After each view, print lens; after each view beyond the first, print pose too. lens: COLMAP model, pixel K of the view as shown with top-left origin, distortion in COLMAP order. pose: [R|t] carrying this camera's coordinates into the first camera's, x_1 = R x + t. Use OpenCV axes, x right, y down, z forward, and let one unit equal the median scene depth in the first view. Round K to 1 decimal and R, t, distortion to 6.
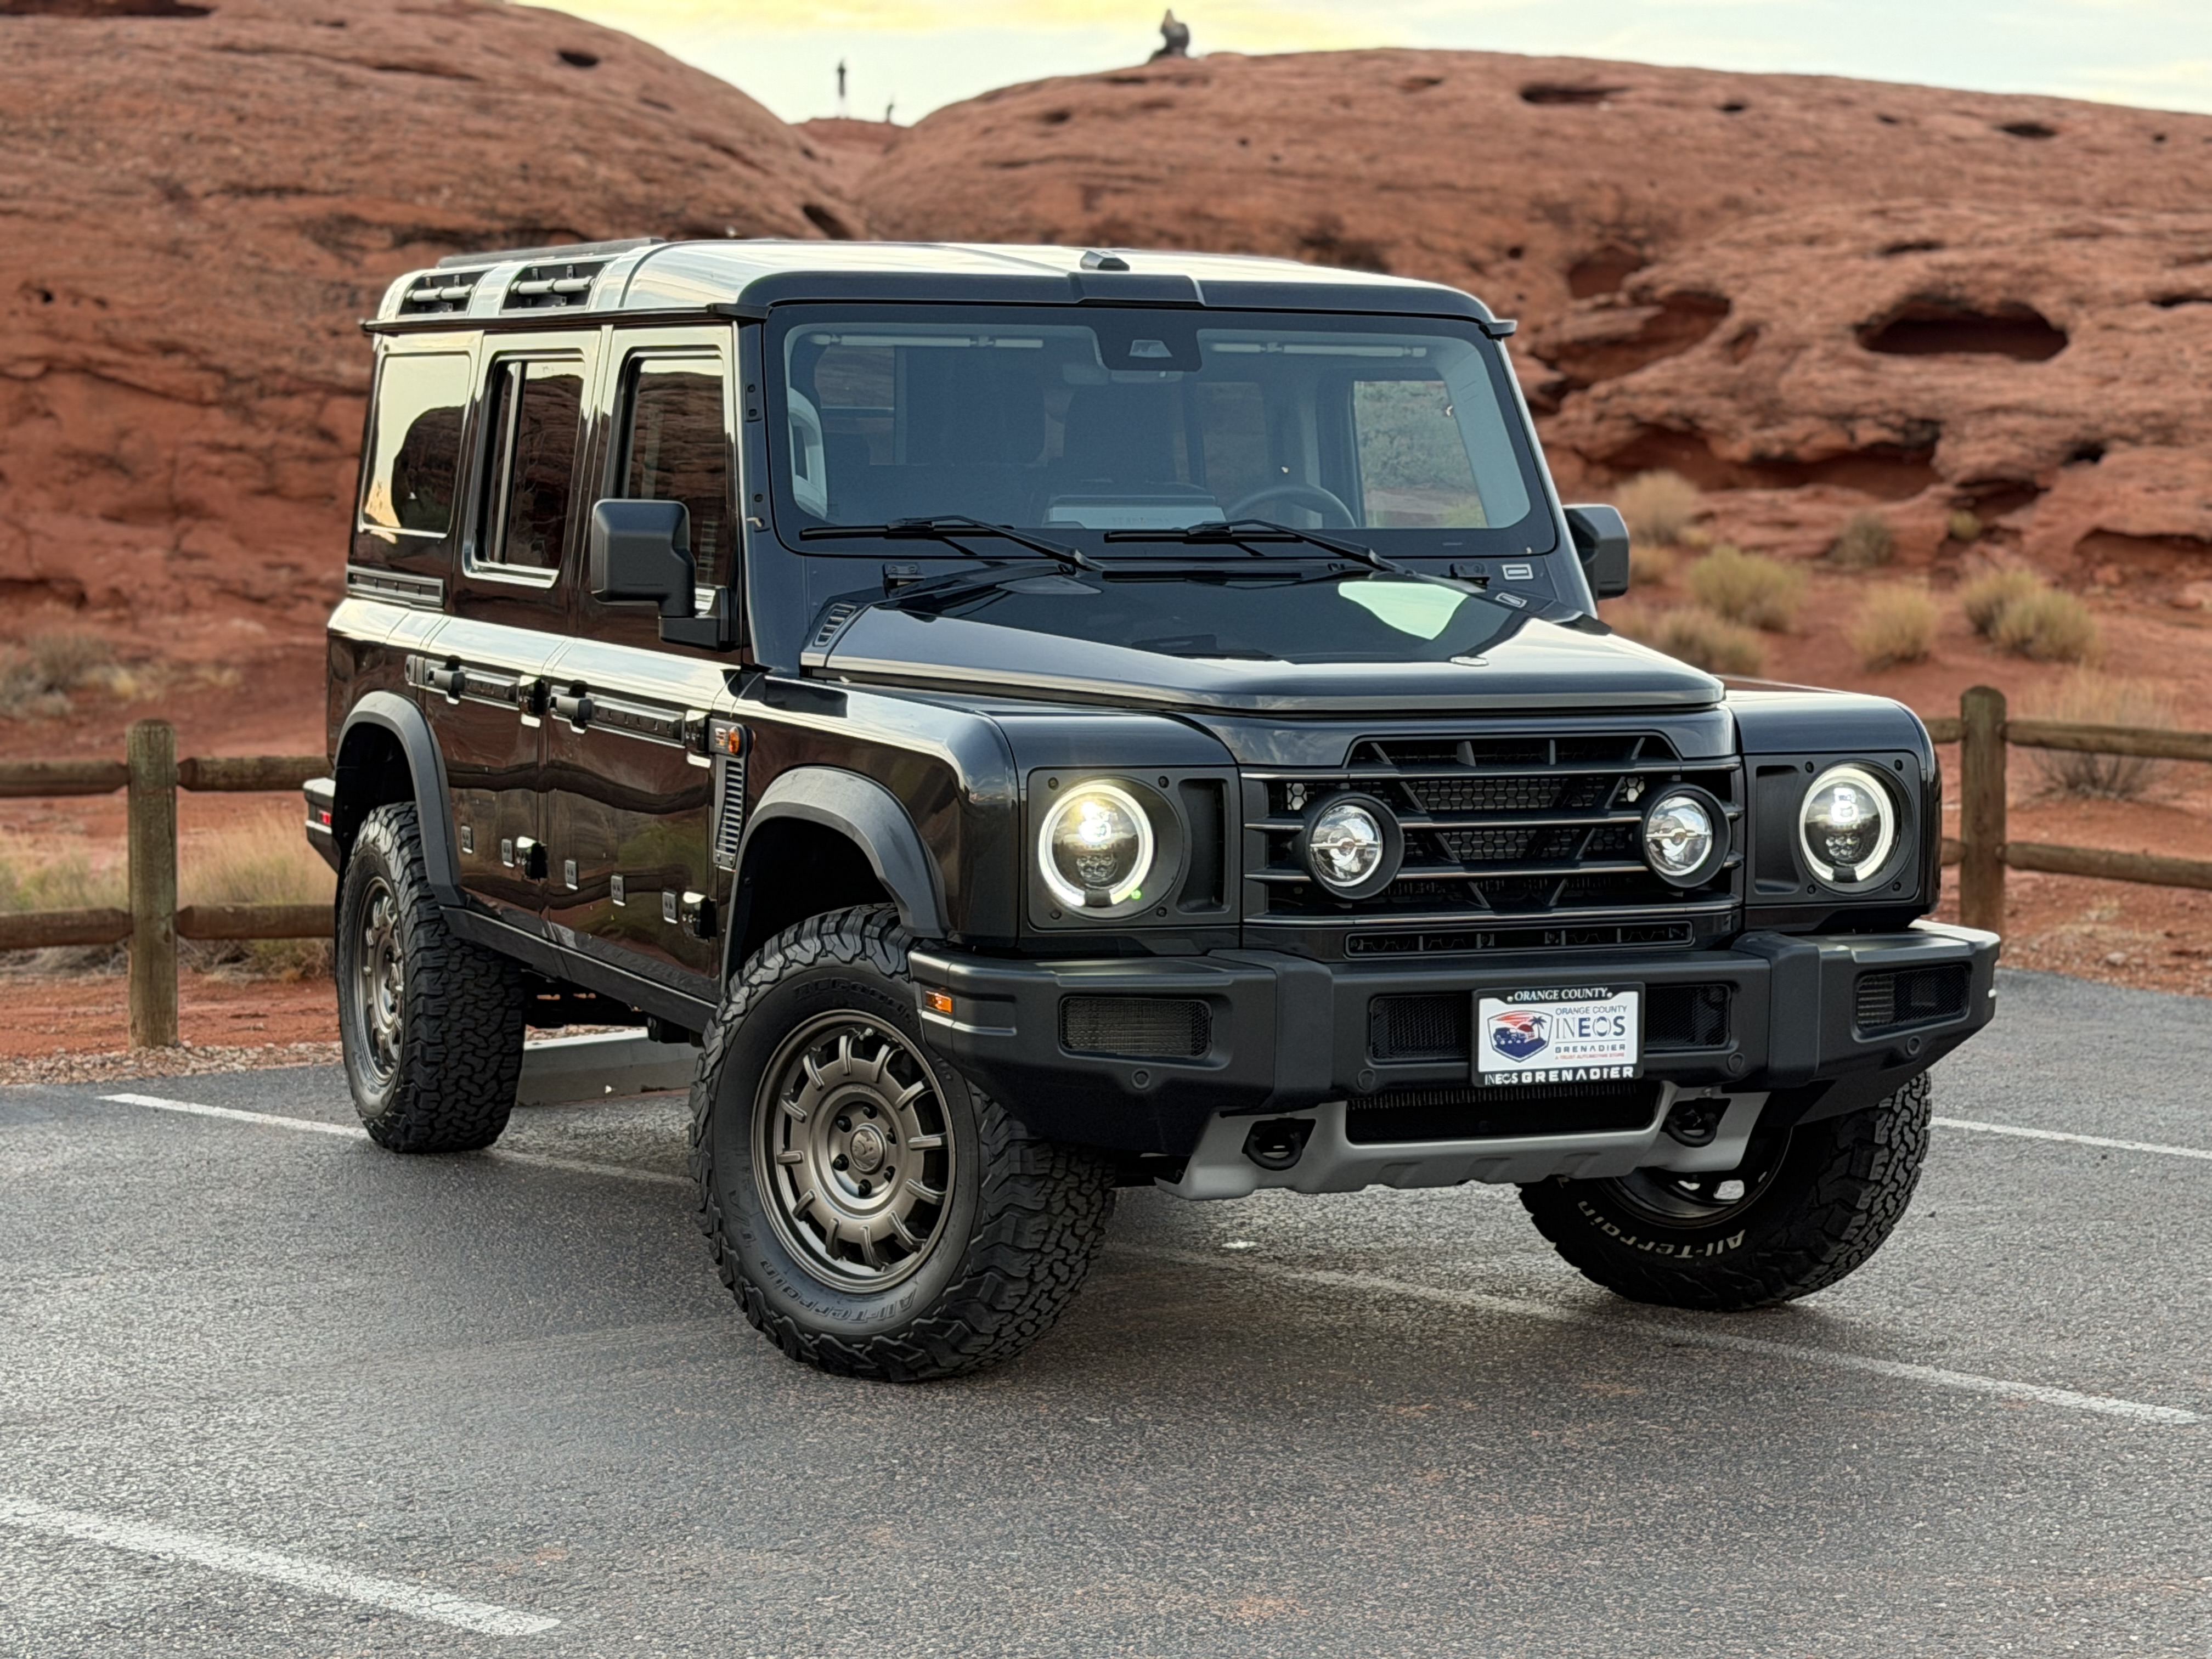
lens RADIAL K [[4719.2, 0, 1106.0], [0, 4719.2, 829.5], [0, 0, 1]] dist [0.057131, 0.854183]
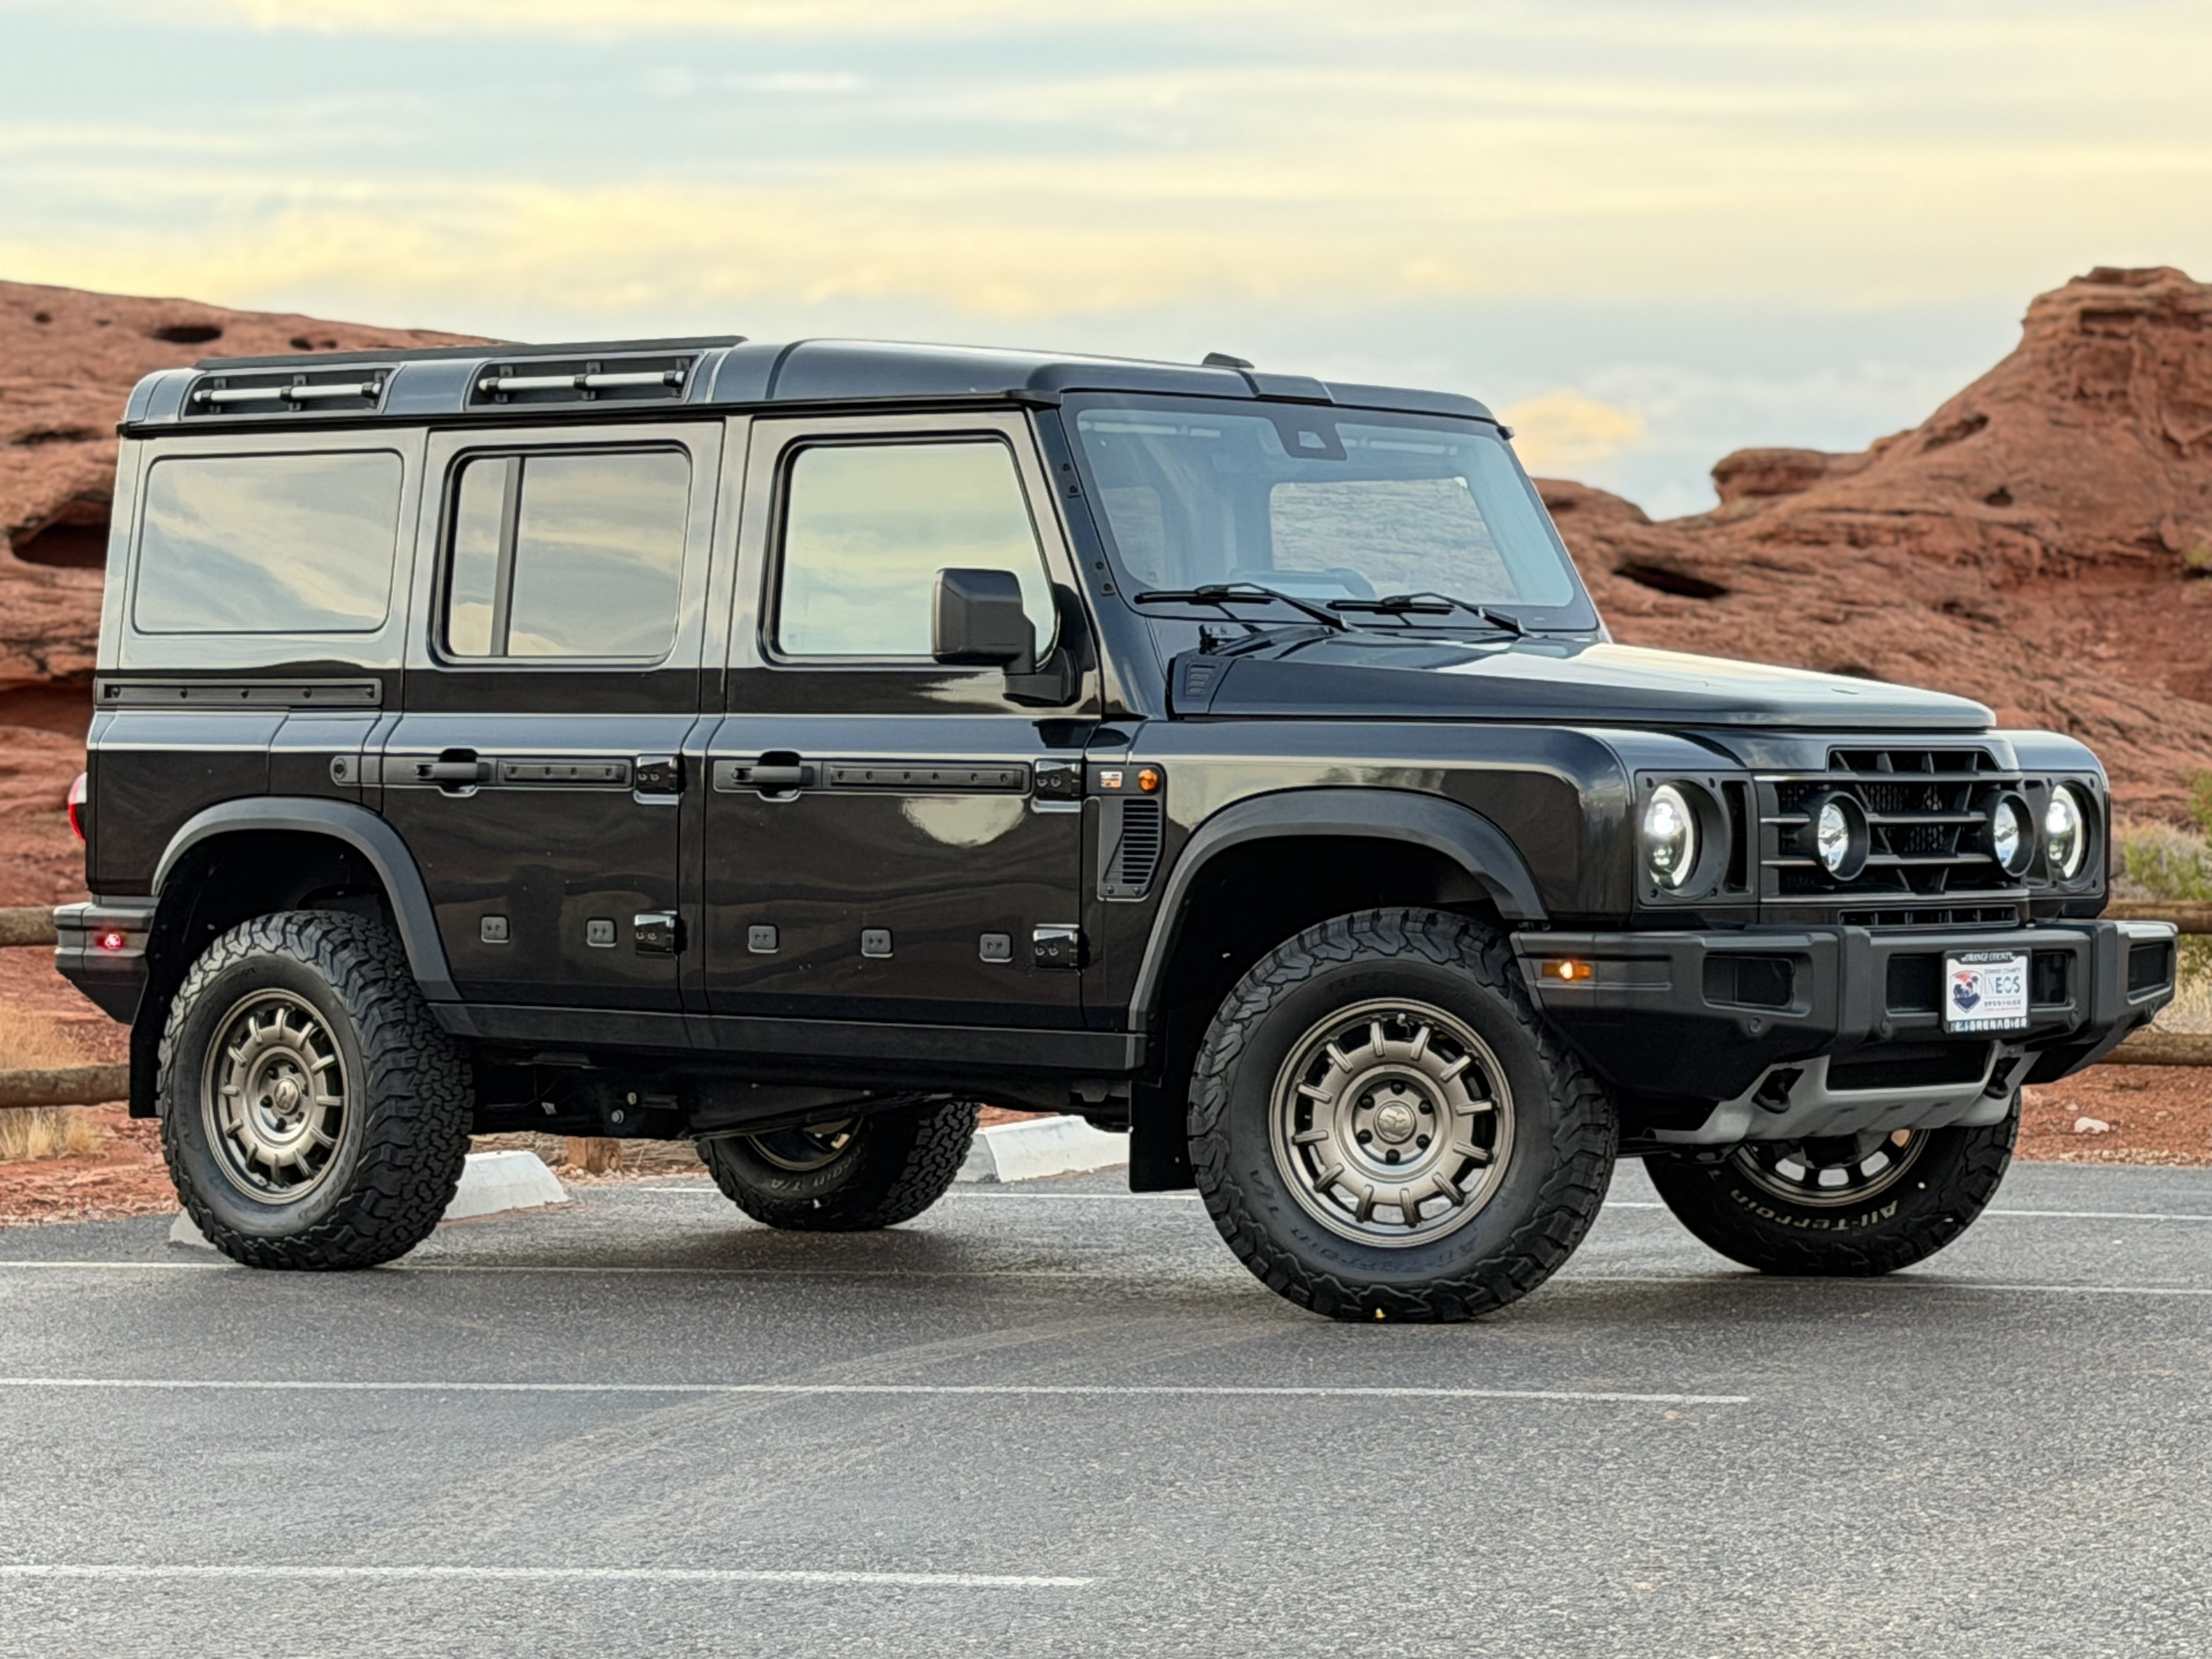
lens RADIAL K [[6600.7, 0, 1106.0], [0, 6600.7, 829.5], [0, 0, 1]] dist [0.102050, 0.535275]
pose [[0.896400, -0.012416, 0.443072, -0.829816], [0.043121, 0.997309, -0.059292, 0.090209], [-0.441144, 0.072255, 0.894523, -0.402738]]
